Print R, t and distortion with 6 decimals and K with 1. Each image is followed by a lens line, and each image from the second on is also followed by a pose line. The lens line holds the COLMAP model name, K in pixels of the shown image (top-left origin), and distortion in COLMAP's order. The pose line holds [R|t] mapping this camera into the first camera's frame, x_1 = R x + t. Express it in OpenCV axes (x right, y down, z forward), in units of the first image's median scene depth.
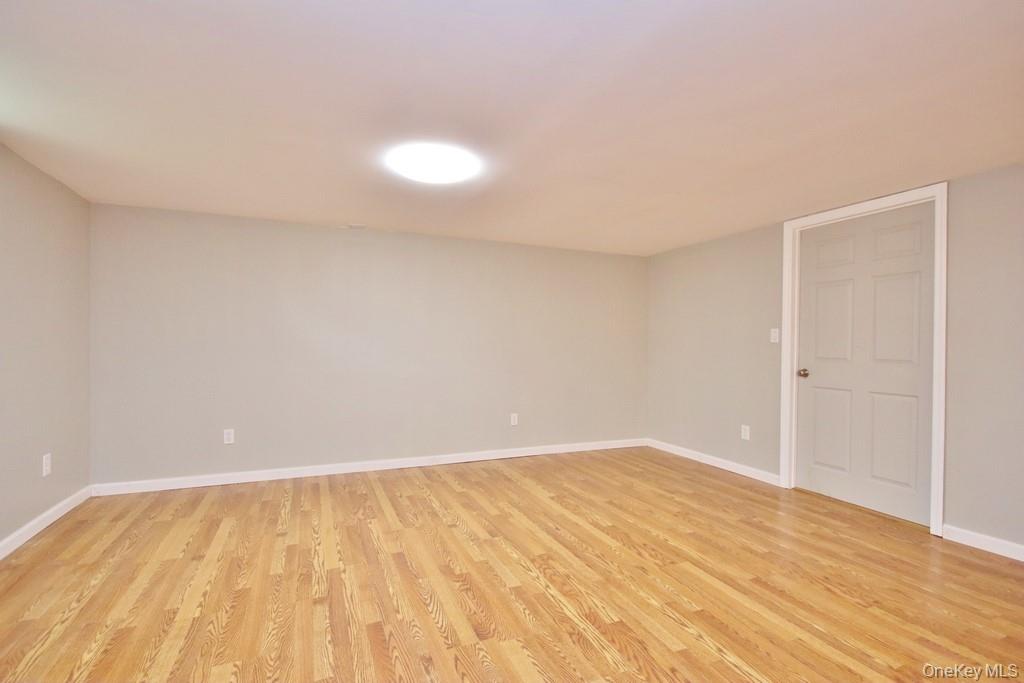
lens RADIAL K [[471.6, 0, 512.5], [0, 471.6, 346.3], [0, 0, 1]] dist [0.003997, -0.005261]
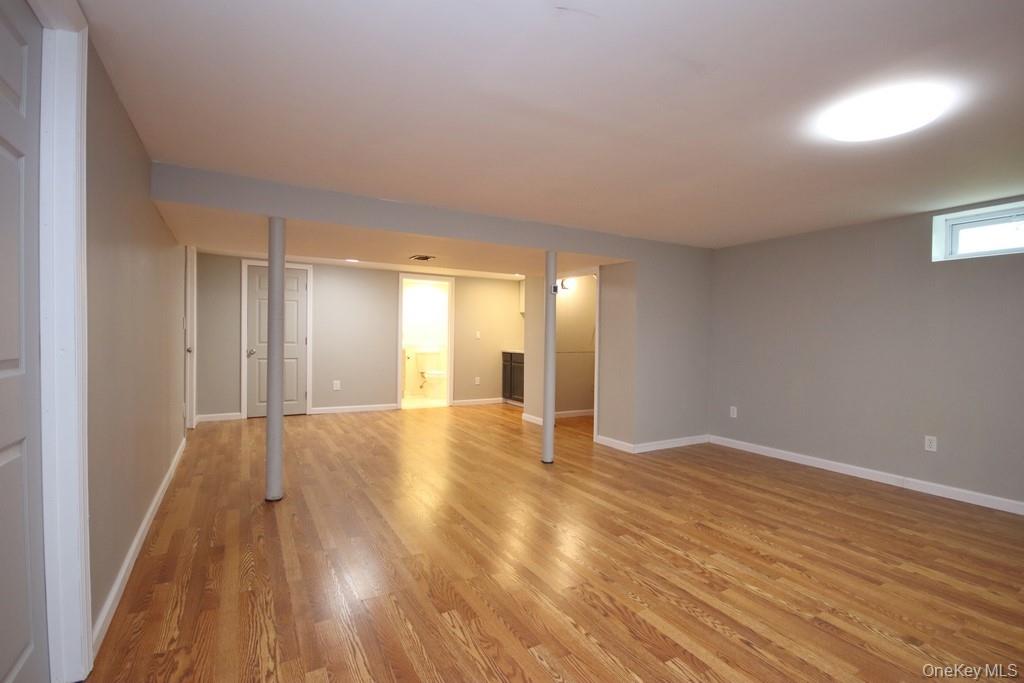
lens RADIAL K [[471.6, 0, 513.1], [0, 471.6, 348.2], [0, 0, 1]] dist [0.003997, -0.005261]
pose [[-0.993229, -0.021426, -0.114177, 0.521932], [-0.024500, 0.999372, 0.025590, -0.001824], [0.113557, 0.028214, -0.993131, 1.719936]]
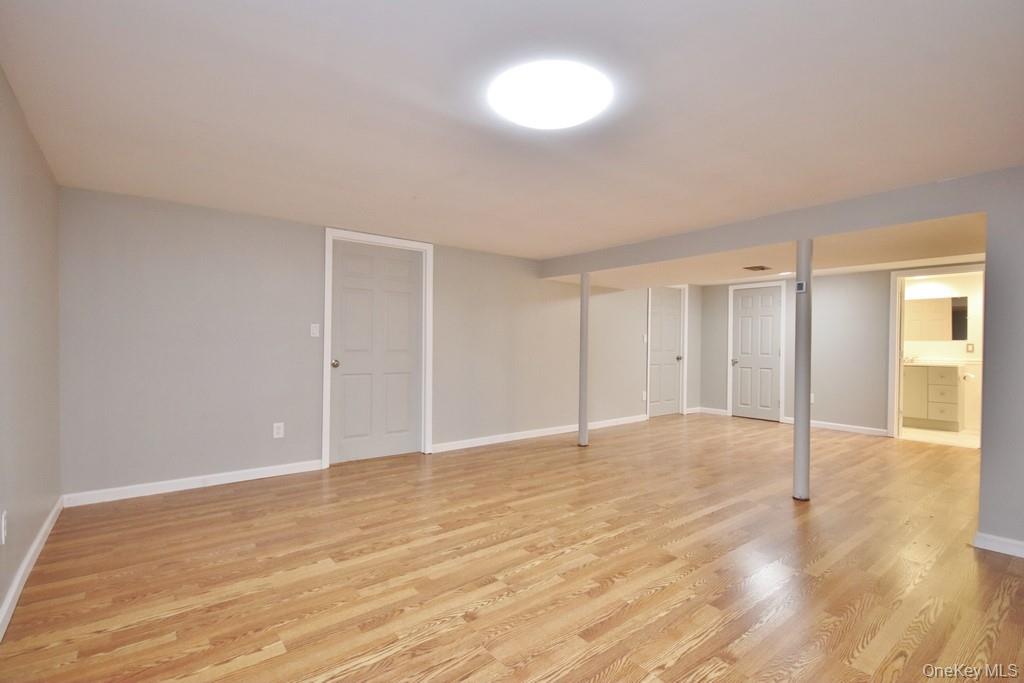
lens RADIAL K [[471.6, 0, 512.6], [0, 471.6, 344.5], [0, 0, 1]] dist [0.003997, -0.005261]
pose [[-0.259270, -0.013910, 0.965705, -0.869729], [-0.010002, 0.999881, 0.011717, -0.011515], [-0.965753, -0.006621, -0.259378, 1.250524]]
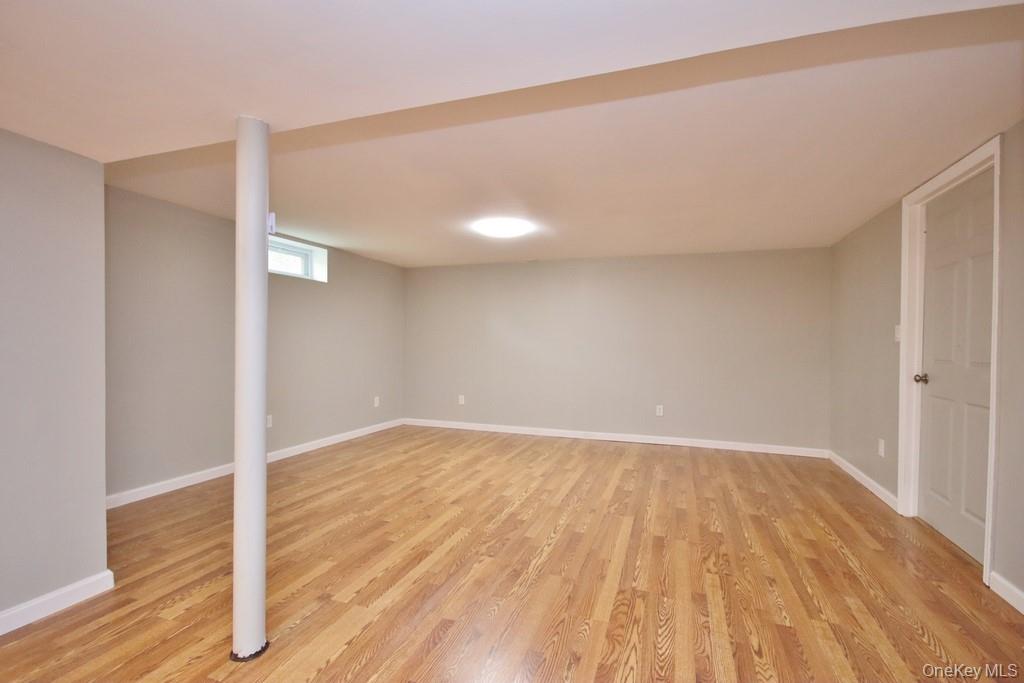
lens RADIAL K [[471.6, 0, 512.0], [0, 471.6, 340.2], [0, 0, 1]] dist [0.003997, -0.005261]
pose [[0.736452, -0.005151, -0.676470, 0.919097], [-0.007072, 0.999858, -0.015313, 0.011434], [0.676453, 0.016062, 0.736311, -0.130689]]
